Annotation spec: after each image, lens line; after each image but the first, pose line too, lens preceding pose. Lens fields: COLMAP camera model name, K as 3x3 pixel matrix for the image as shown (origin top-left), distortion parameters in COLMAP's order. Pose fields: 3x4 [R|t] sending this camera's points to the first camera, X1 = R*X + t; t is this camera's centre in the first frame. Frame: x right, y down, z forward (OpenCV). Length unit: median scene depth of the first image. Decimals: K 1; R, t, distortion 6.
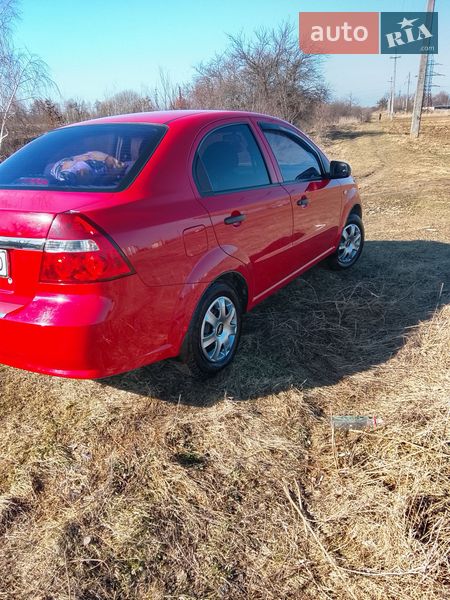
lens RADIAL K [[478.2, 0, 226.7], [0, 478.2, 299.6], [0, 0, 1]] dist [0.053389, -0.080912]
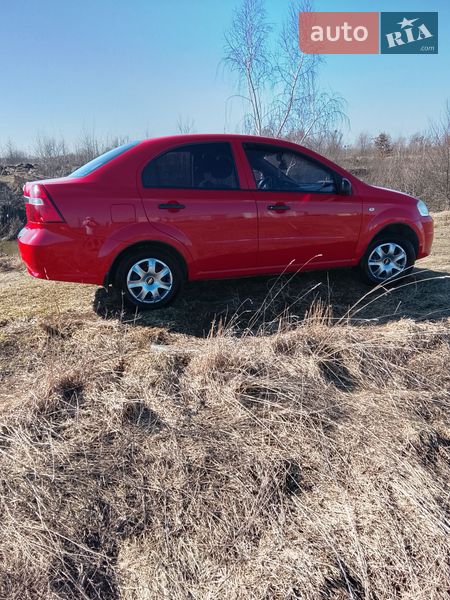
lens RADIAL K [[478.2, 0, 224.2], [0, 478.2, 299.5], [0, 0, 1]] dist [0.053389, -0.080912]
pose [[0.783659, 0.193696, -0.590220, 1.050927], [-0.230109, 0.973067, 0.013813, 0.046100], [0.576999, 0.124990, 0.807124, -0.027620]]
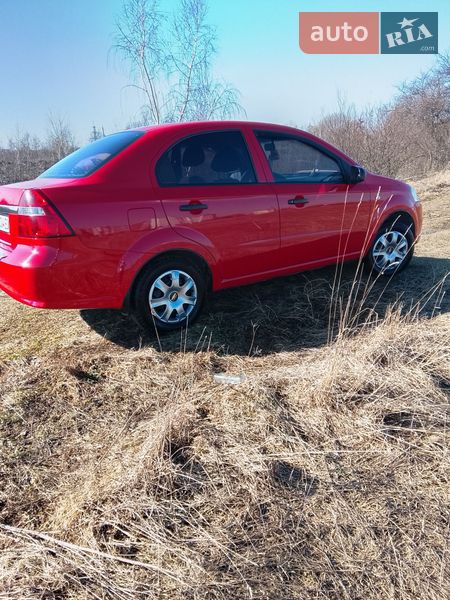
lens RADIAL K [[478.2, 0, 225.4], [0, 478.2, 301.6], [0, 0, 1]] dist [0.053389, -0.080912]
pose [[0.913250, 0.113427, -0.391291, 0.601029], [-0.128205, 0.991678, -0.011756, 0.073691], [0.386701, 0.060902, 0.920192, -0.071331]]
